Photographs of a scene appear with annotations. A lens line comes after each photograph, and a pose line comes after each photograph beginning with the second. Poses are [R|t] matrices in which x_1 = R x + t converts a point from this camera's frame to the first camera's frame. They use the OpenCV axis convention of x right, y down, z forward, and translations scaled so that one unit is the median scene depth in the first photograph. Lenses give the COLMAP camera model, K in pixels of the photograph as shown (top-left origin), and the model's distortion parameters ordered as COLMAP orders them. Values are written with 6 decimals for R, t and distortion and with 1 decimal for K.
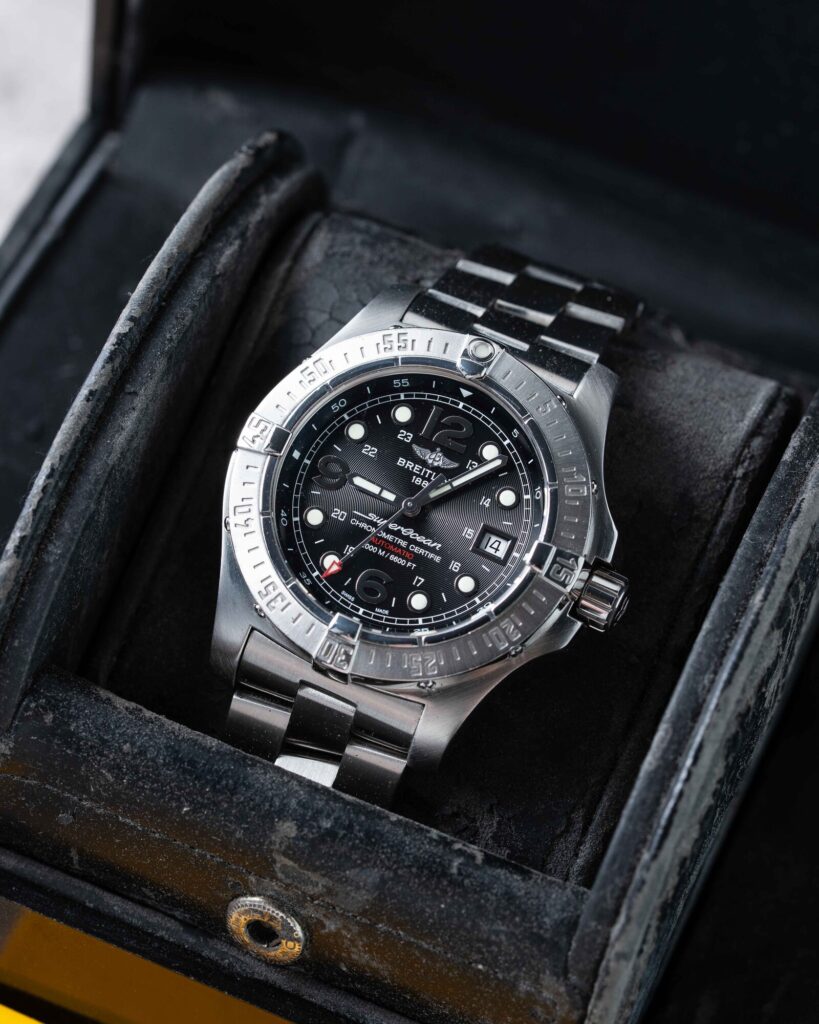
lens RADIAL K [[4386.0, 0, 409.5], [0, 4386.0, 512.0], [0, 0, 1]] dist [0.035768, 2.496349]
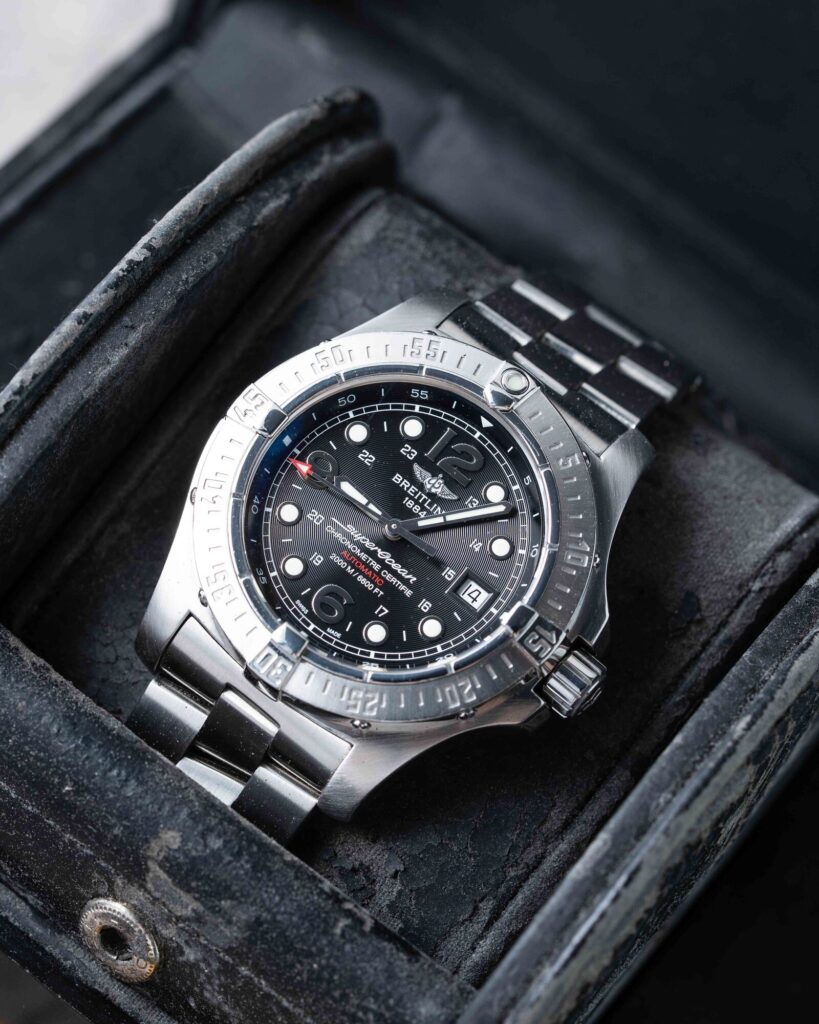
lens RADIAL K [[4547.2, 0, 373.4], [0, 4547.2, 585.1], [0, 0, 1]] dist [0.255230, 1.274947]
pose [[0.966548, 0.256454, -0.004077, 0.002812], [-0.256383, 0.966488, 0.012974, -0.001081], [0.007267, -0.011494, 0.999908, 0.062969]]
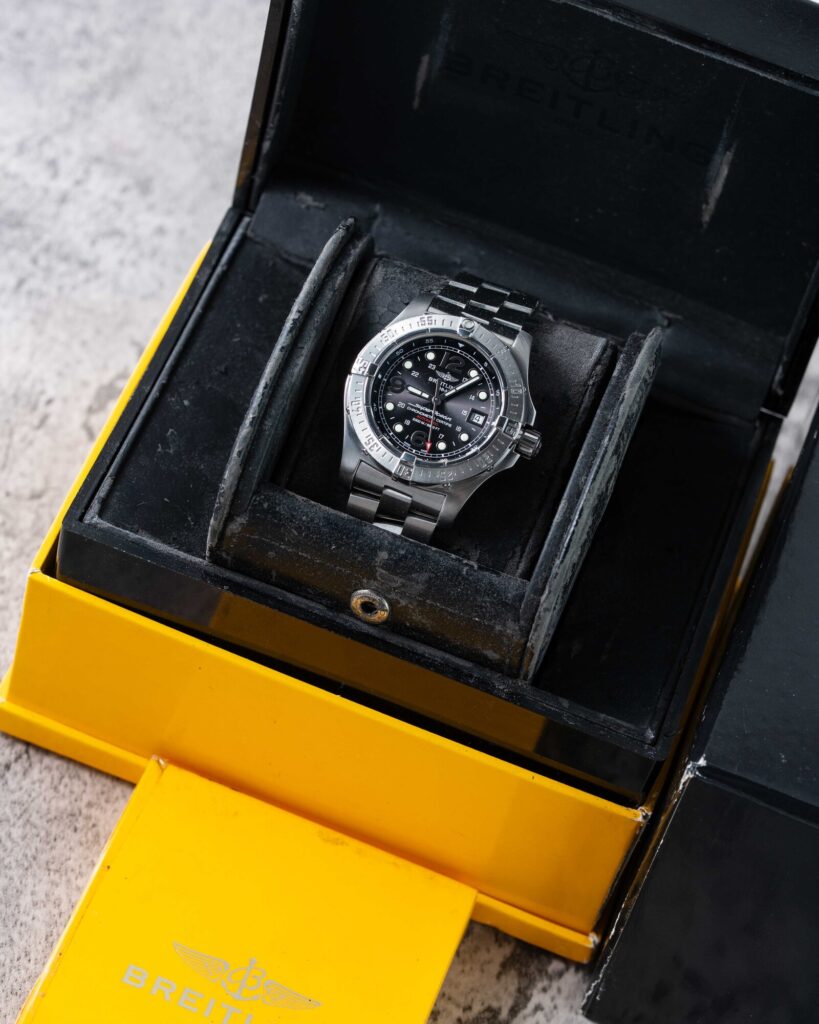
lens RADIAL K [[4386.0, 0, 409.5], [0, 4386.0, 512.0], [0, 0, 1]] dist [0.035768, 2.496349]
pose [[0.995829, -0.017772, 0.089495, -0.198690], [0.017678, 0.999842, 0.001840, 0.047418], [-0.089514, -0.000251, 0.995986, -1.061473]]
